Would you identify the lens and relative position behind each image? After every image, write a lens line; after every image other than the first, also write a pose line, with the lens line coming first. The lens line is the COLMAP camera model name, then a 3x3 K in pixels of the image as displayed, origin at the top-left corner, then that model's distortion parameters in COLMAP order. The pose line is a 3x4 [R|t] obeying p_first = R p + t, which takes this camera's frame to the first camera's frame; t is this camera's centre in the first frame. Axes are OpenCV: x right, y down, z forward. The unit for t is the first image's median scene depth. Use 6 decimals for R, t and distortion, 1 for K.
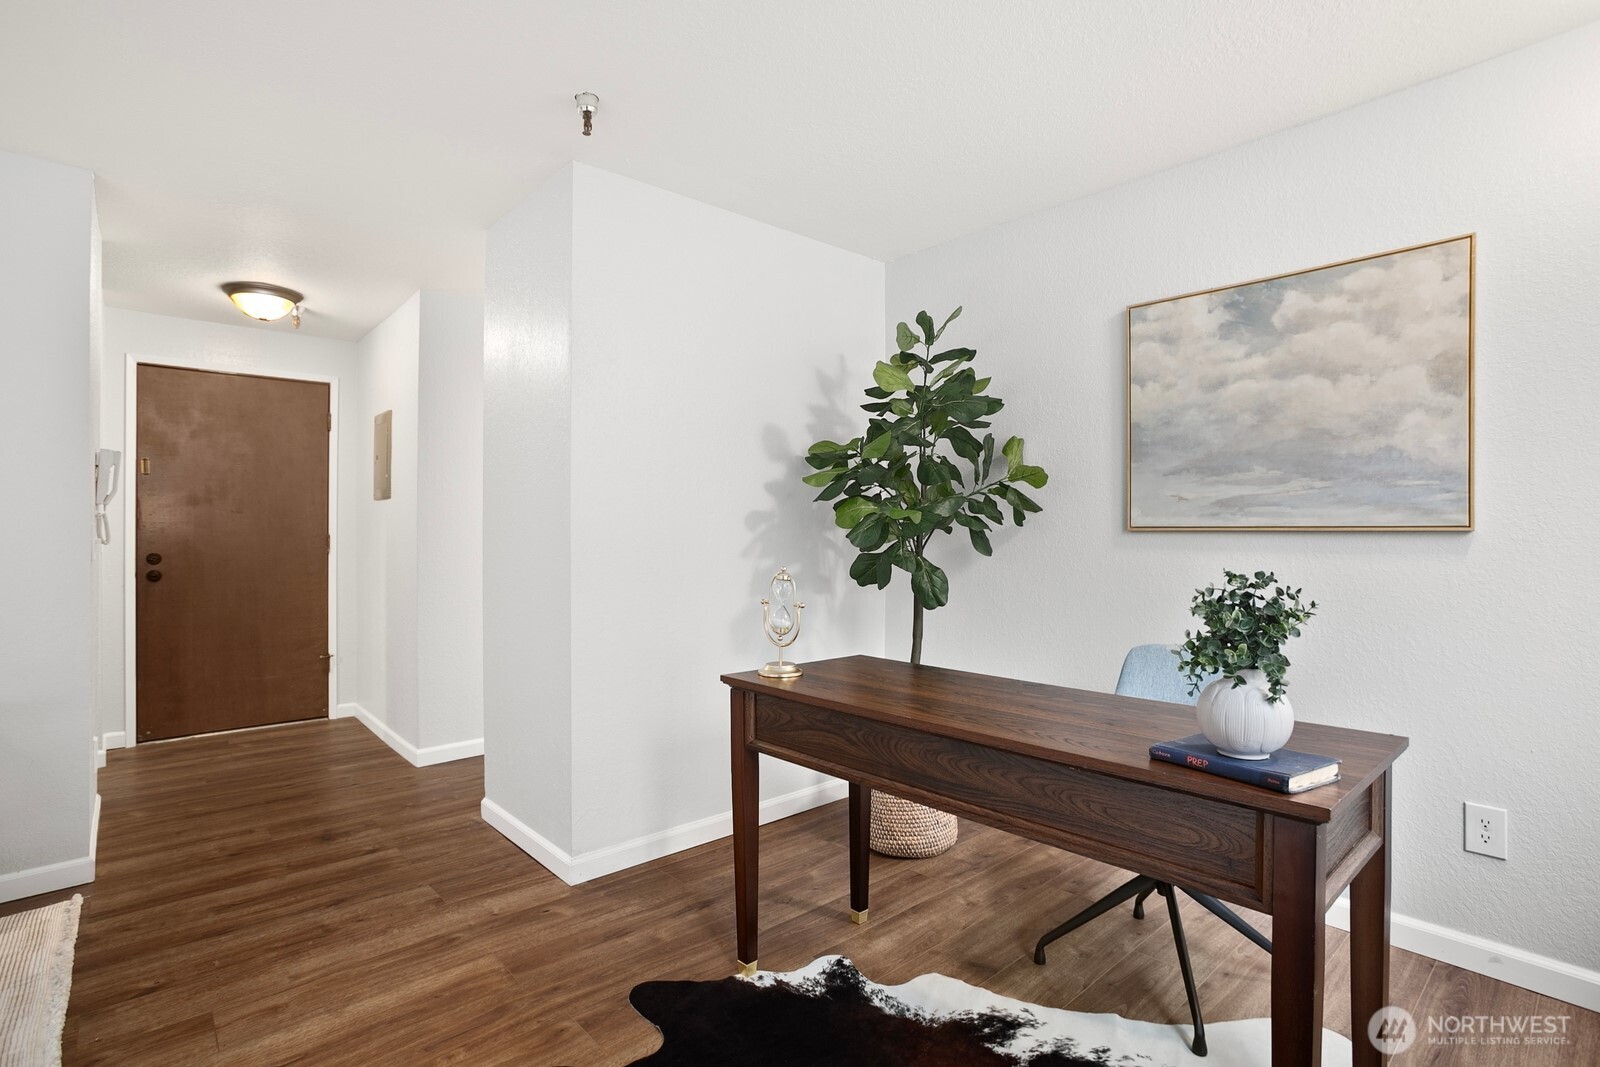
lens RADIAL K [[776.0, 0, 800.0], [0, 776.0, 533.5], [0, 0, 1]] dist [-0.069386, 0.035863]
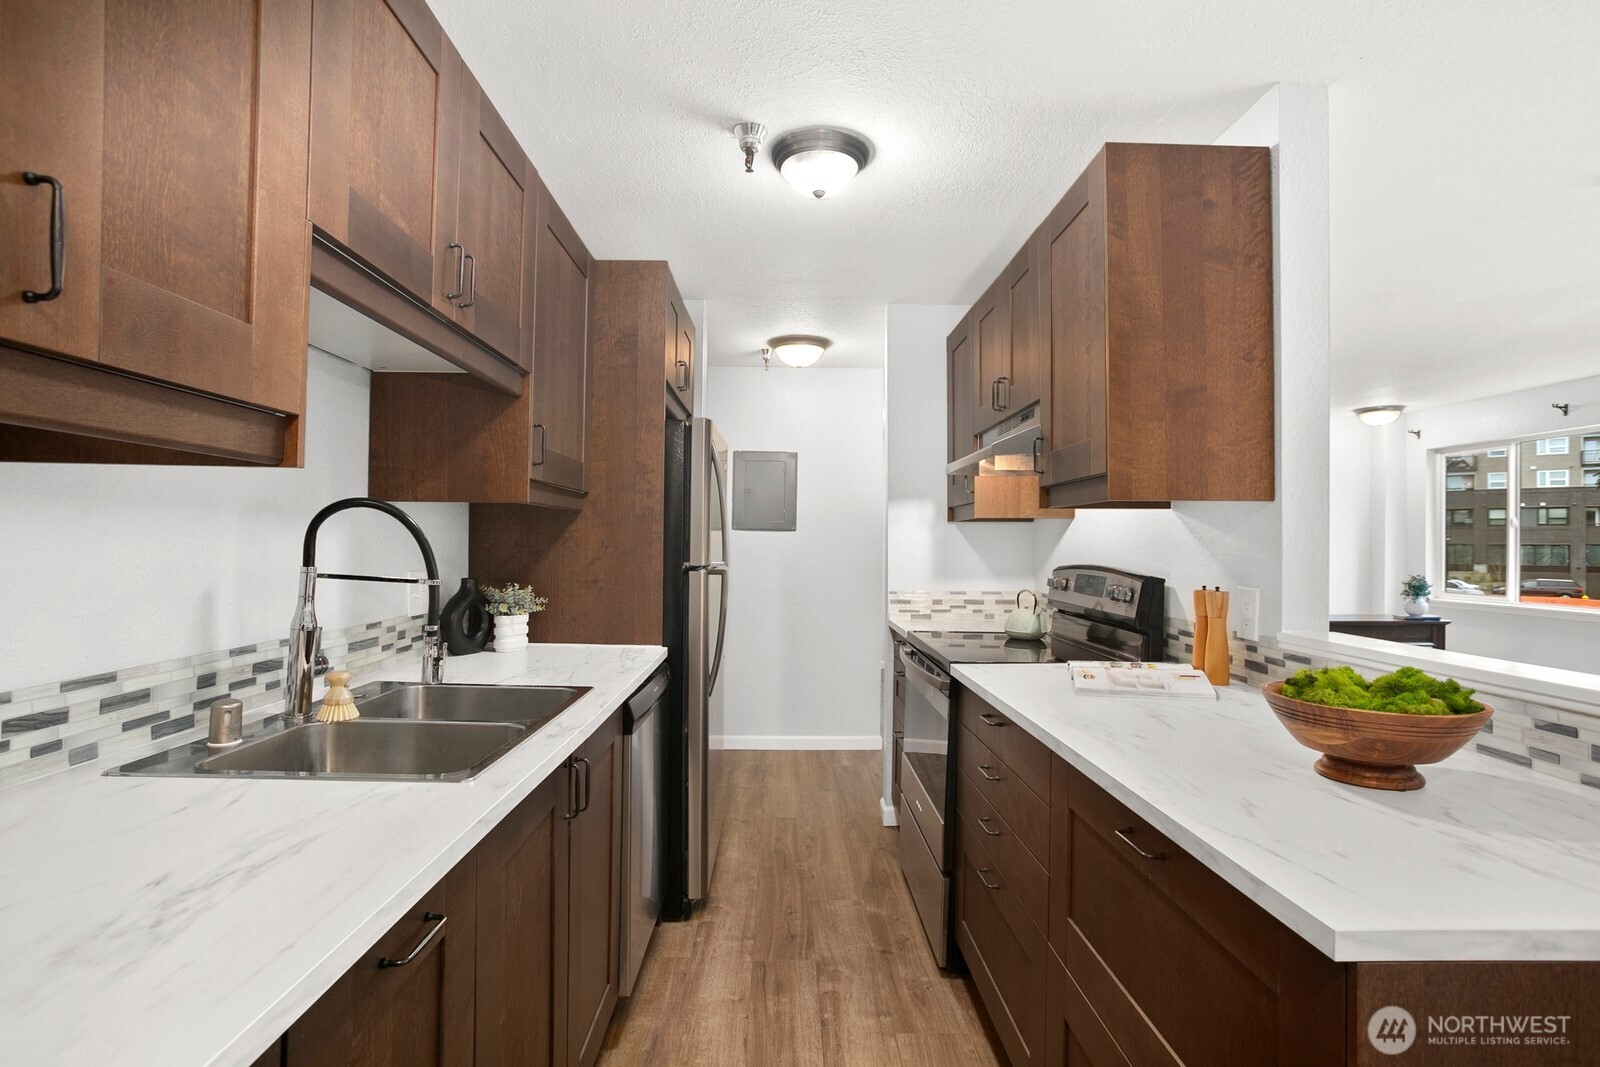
lens RADIAL K [[776.0, 0, 800.0], [0, 776.0, 533.5], [0, 0, 1]] dist [-0.069386, 0.035863]
pose [[0.652214, 0.015714, 0.757872, -2.507538], [-0.007897, 0.999872, -0.013936, -0.046739], [-0.757994, 0.003104, 0.652254, 0.432669]]
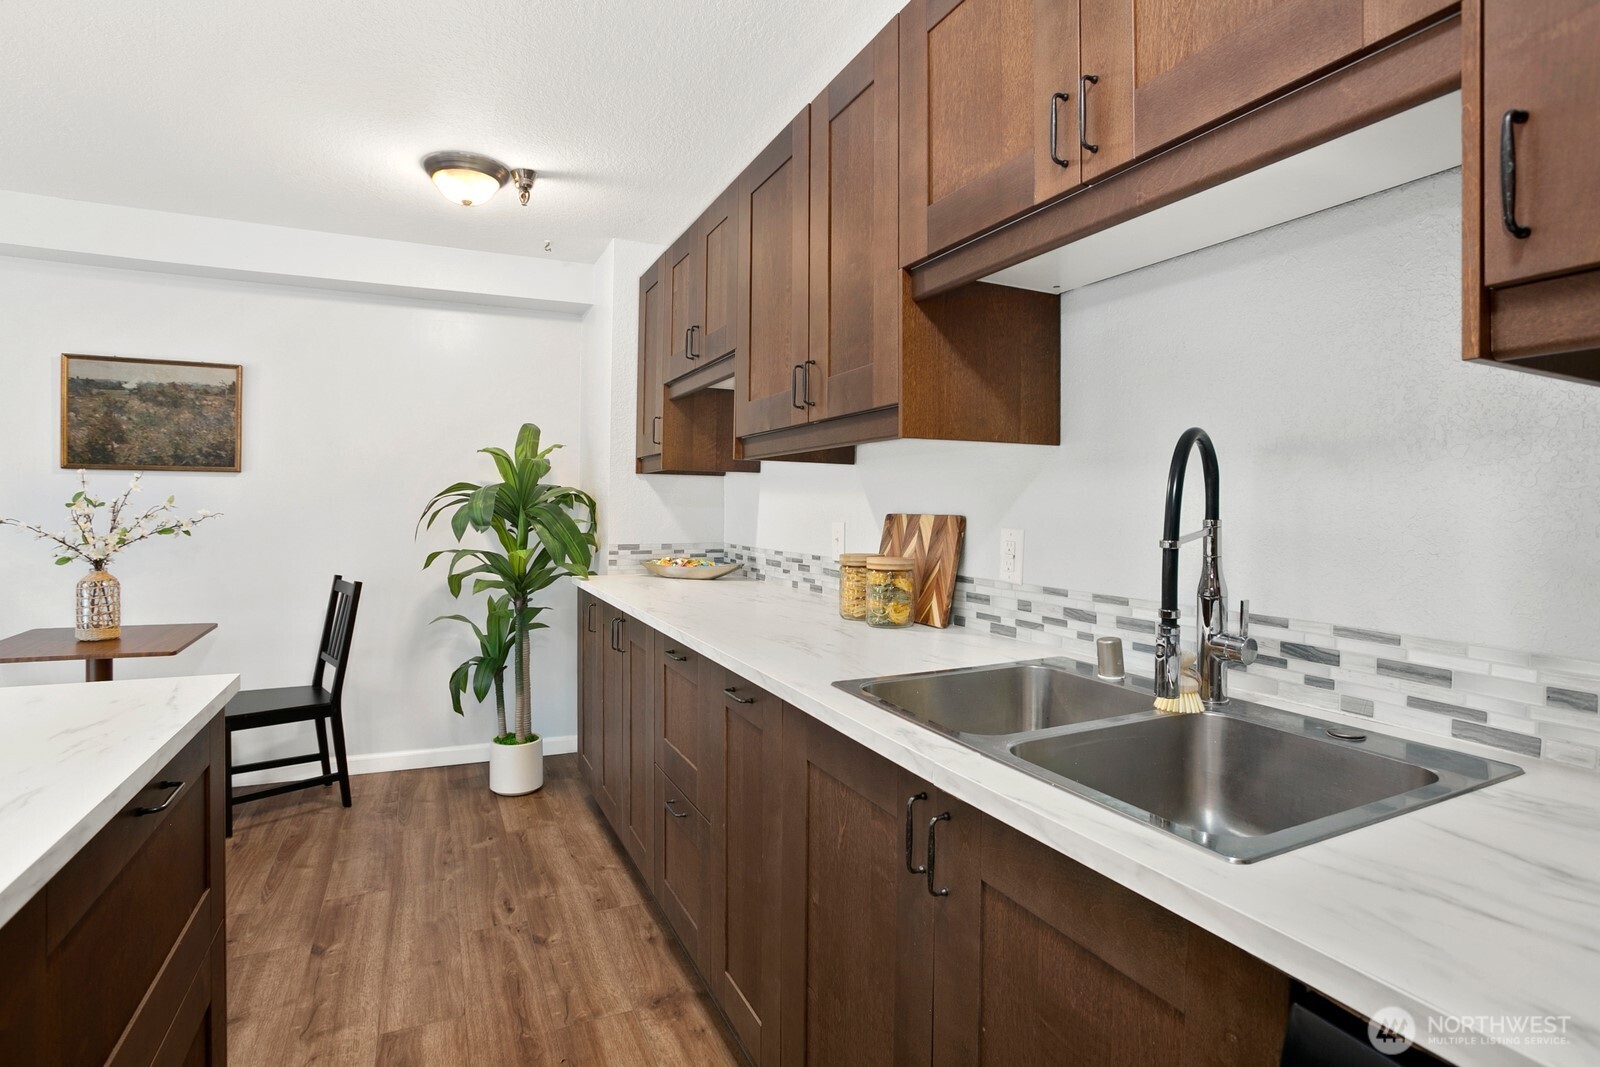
lens RADIAL K [[793.1, 0, 790.9], [0, 793.1, 510.4], [0, 0, 1]] dist [-0.079409, 0.036169]
pose [[-0.299203, -0.000192, -0.954189, -1.740627], [-0.014238, 0.999890, 0.004264, -0.029909], [0.954083, 0.014862, -0.299173, 1.018361]]
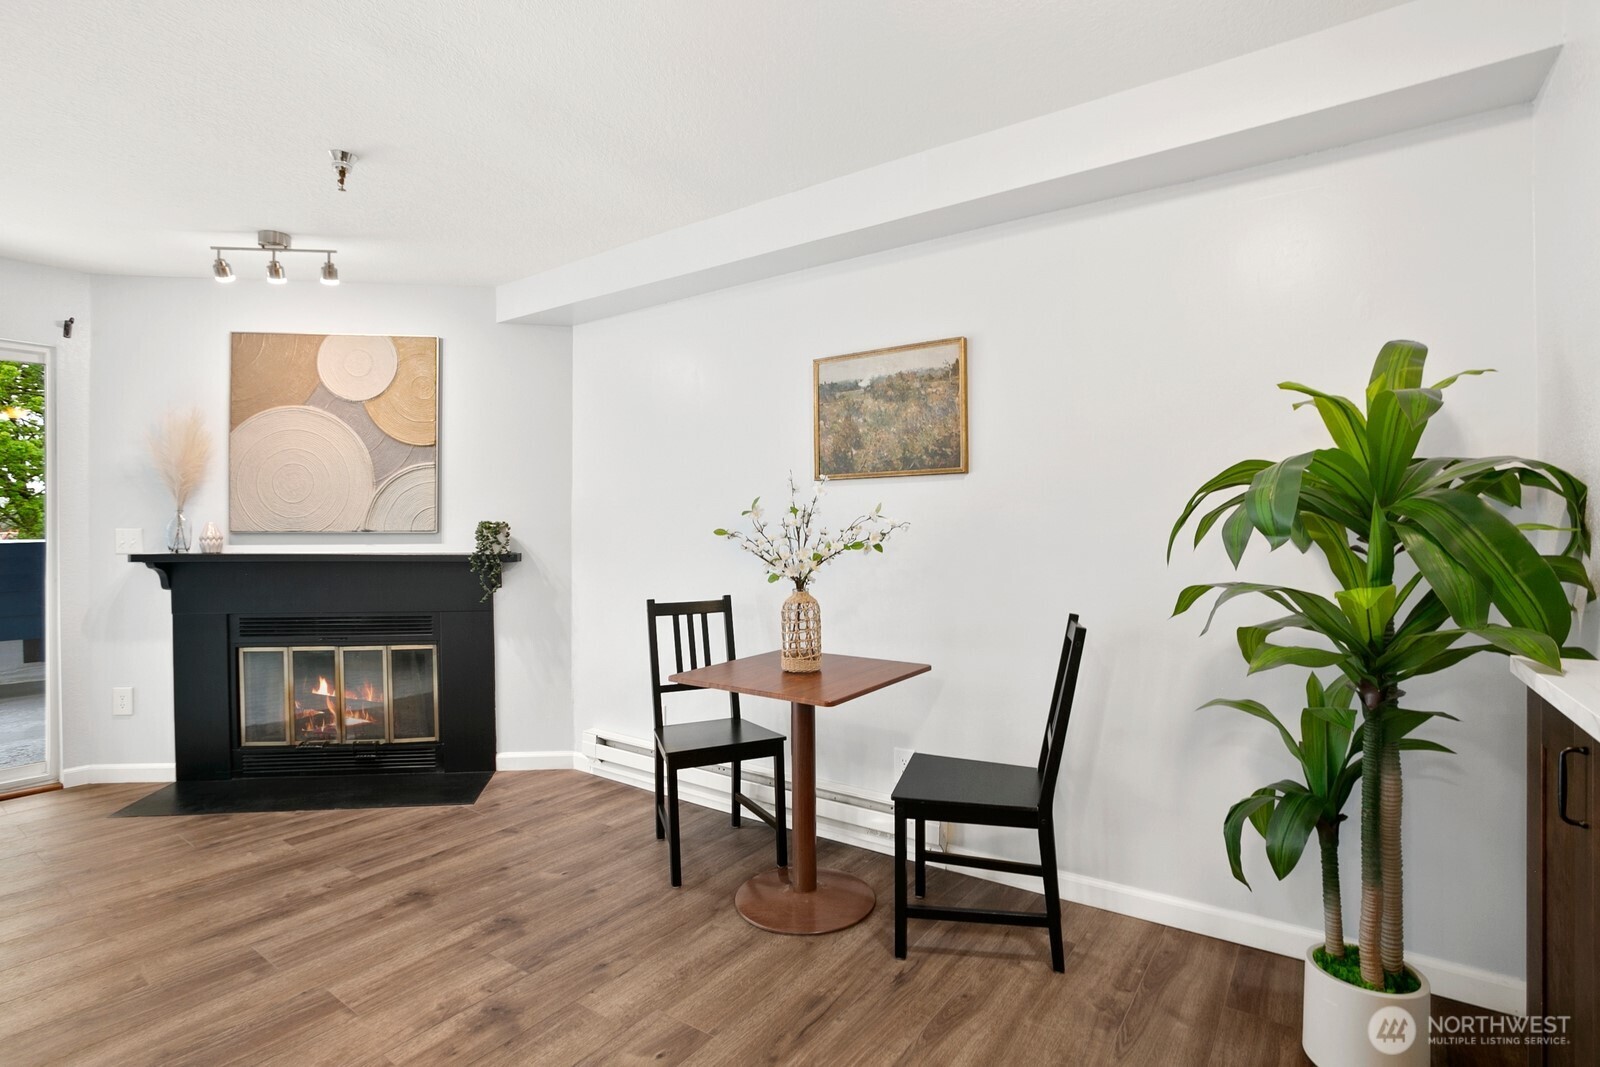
lens RADIAL K [[780.9, 0, 798.6], [0, 780.9, 535.8], [0, 0, 1]] dist [-0.080323, 0.035238]
pose [[-0.978056, 0.001029, -0.208339, -2.311711], [0.000381, 0.999995, 0.003147, 0.005924], [0.208341, 0.002999, -0.978052, 0.672040]]
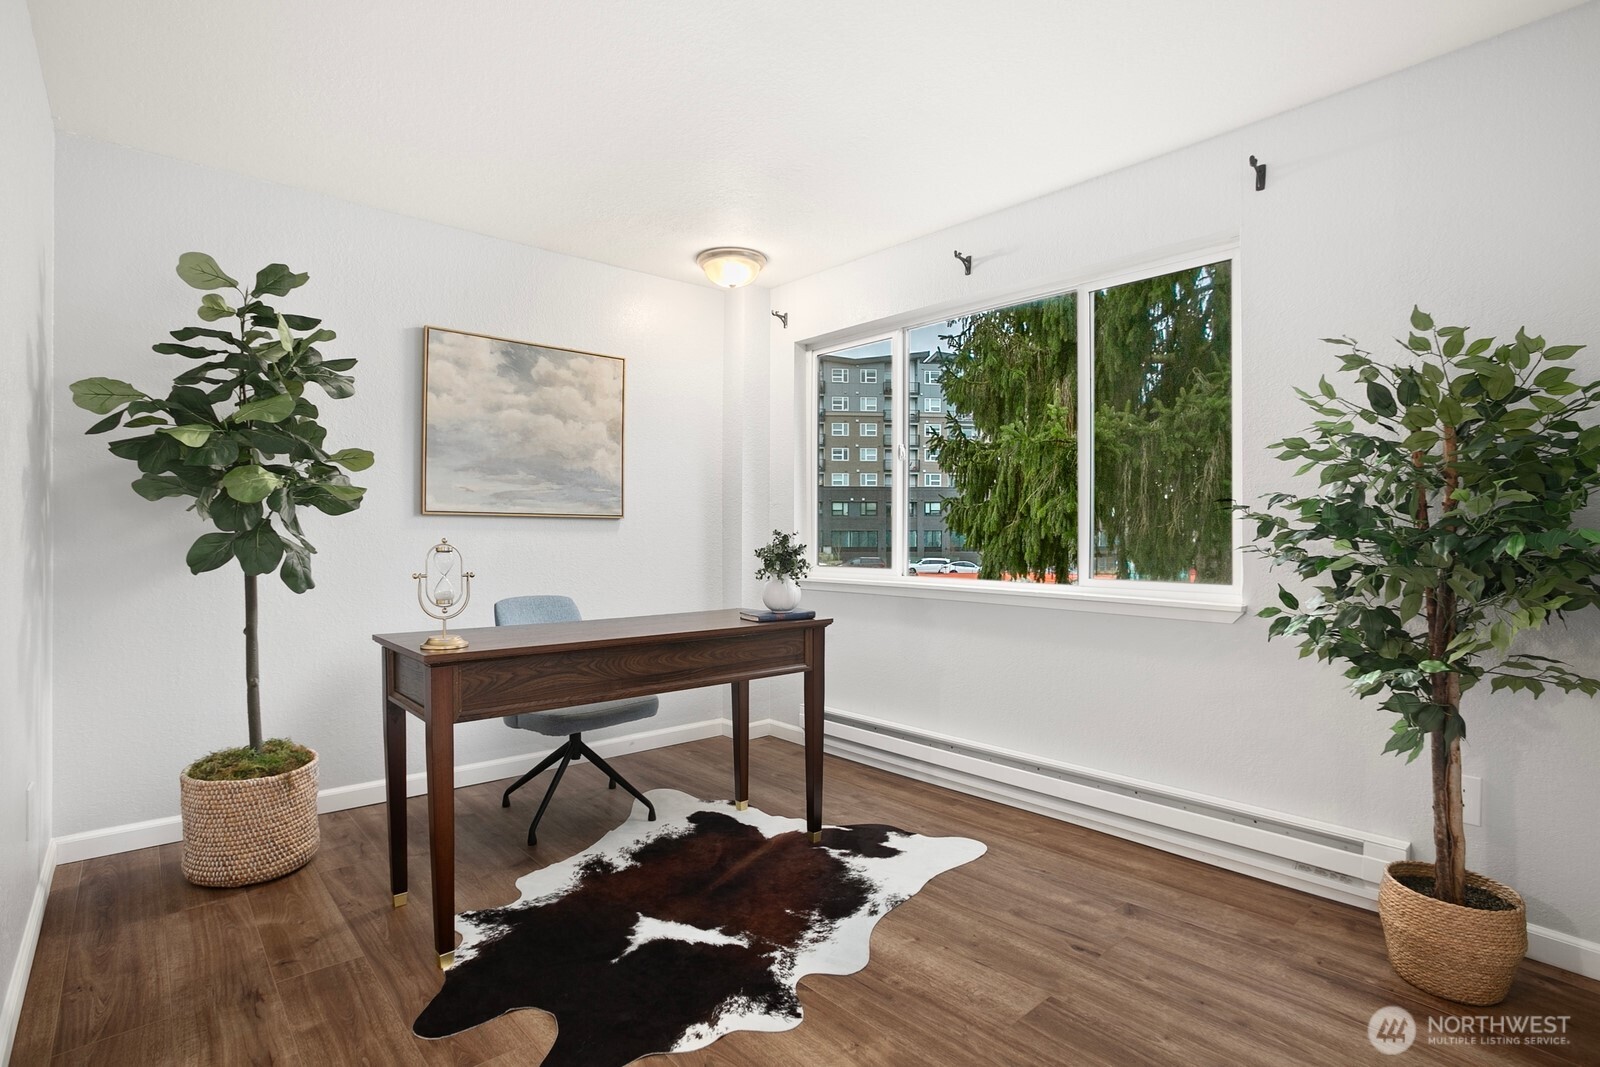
lens RADIAL K [[780.9, 0, 798.6], [0, 780.9, 535.8], [0, 0, 1]] dist [-0.080323, 0.035238]
pose [[0.008184, 0.001186, 0.999966, -0.852751], [-0.000447, 0.999999, -0.001182, 0.035156], [-0.999966, -0.000437, 0.008185, 0.462096]]
